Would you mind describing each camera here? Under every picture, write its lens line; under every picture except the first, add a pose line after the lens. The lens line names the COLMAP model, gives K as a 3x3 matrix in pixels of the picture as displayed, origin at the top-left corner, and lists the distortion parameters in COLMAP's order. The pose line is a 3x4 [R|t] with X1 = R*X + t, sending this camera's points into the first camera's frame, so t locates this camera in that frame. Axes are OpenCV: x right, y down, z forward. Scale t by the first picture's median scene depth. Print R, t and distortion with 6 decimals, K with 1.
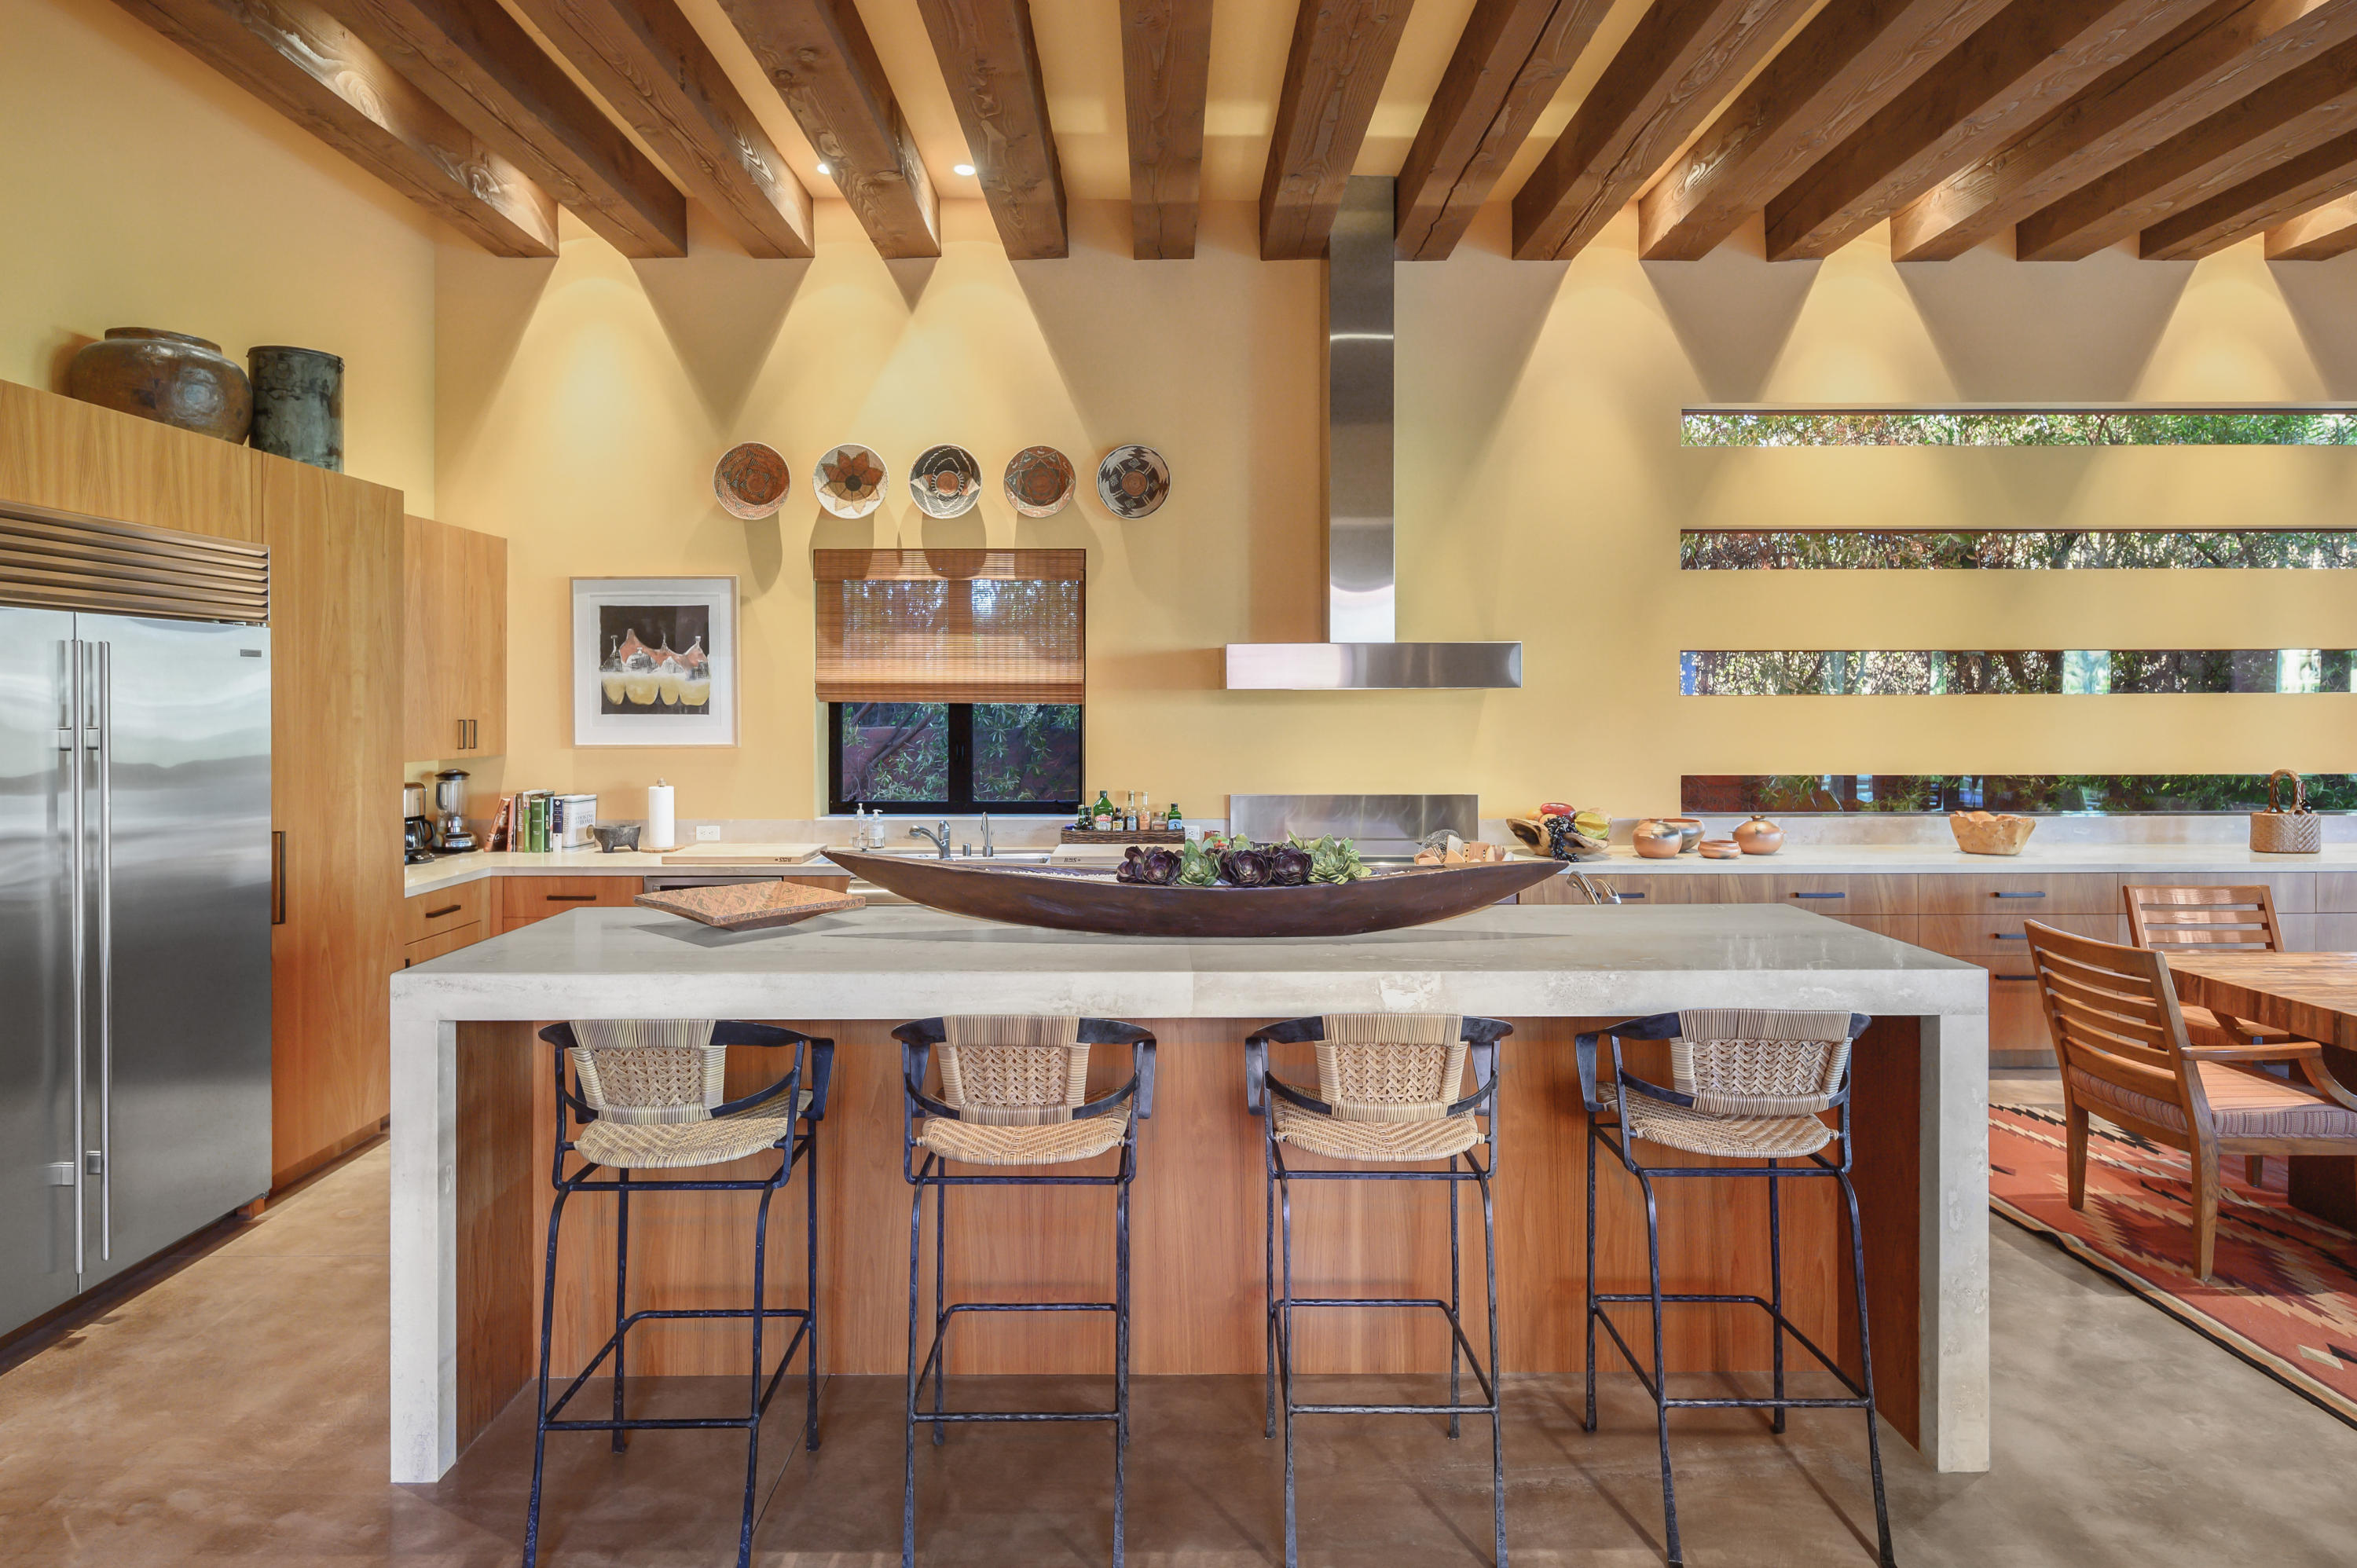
lens RADIAL K [[1281.7, 0, 1164.6], [0, 1281.7, 709.8], [0, 0, 1]] dist [0.007511, -0.005862]
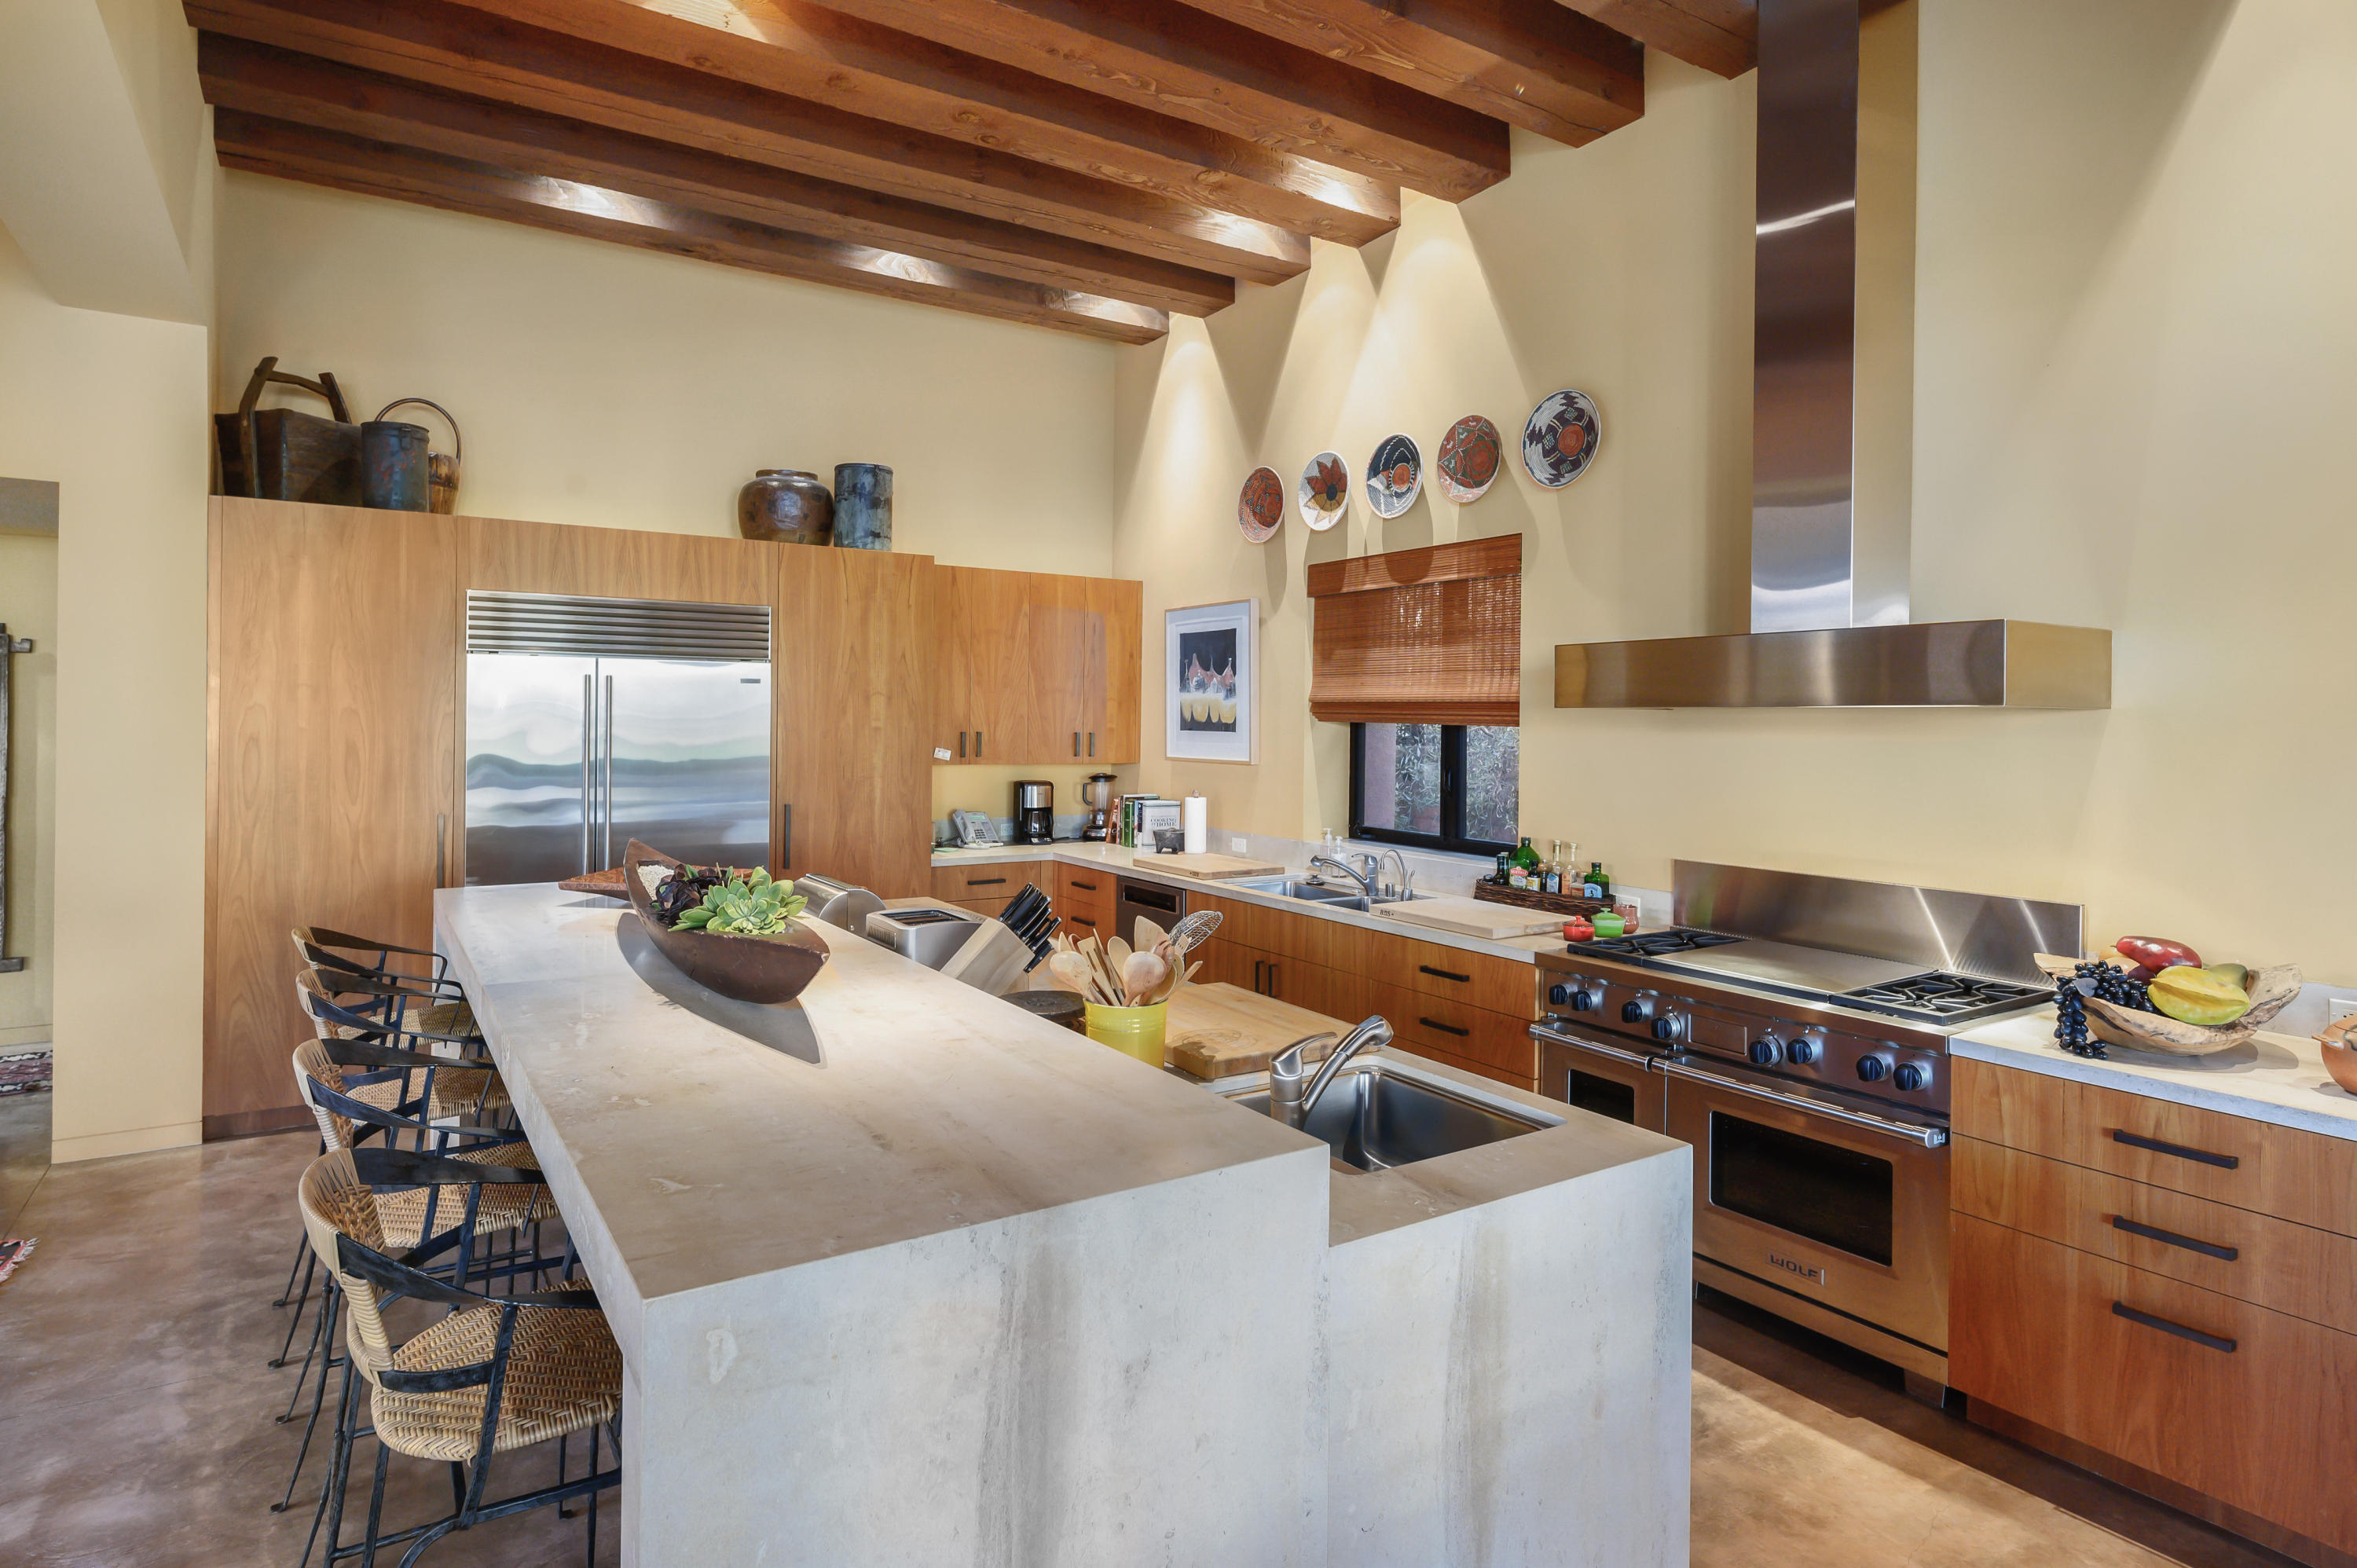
lens RADIAL K [[1281.7, 0, 1177.2], [0, 1281.7, 725.2], [0, 0, 1]] dist [0.007511, -0.005862]
pose [[0.536995, 0.011341, -0.843509, 0.505106], [-0.018312, 0.999831, 0.001785, -0.003256], [0.843387, 0.014488, 0.537111, 0.395466]]
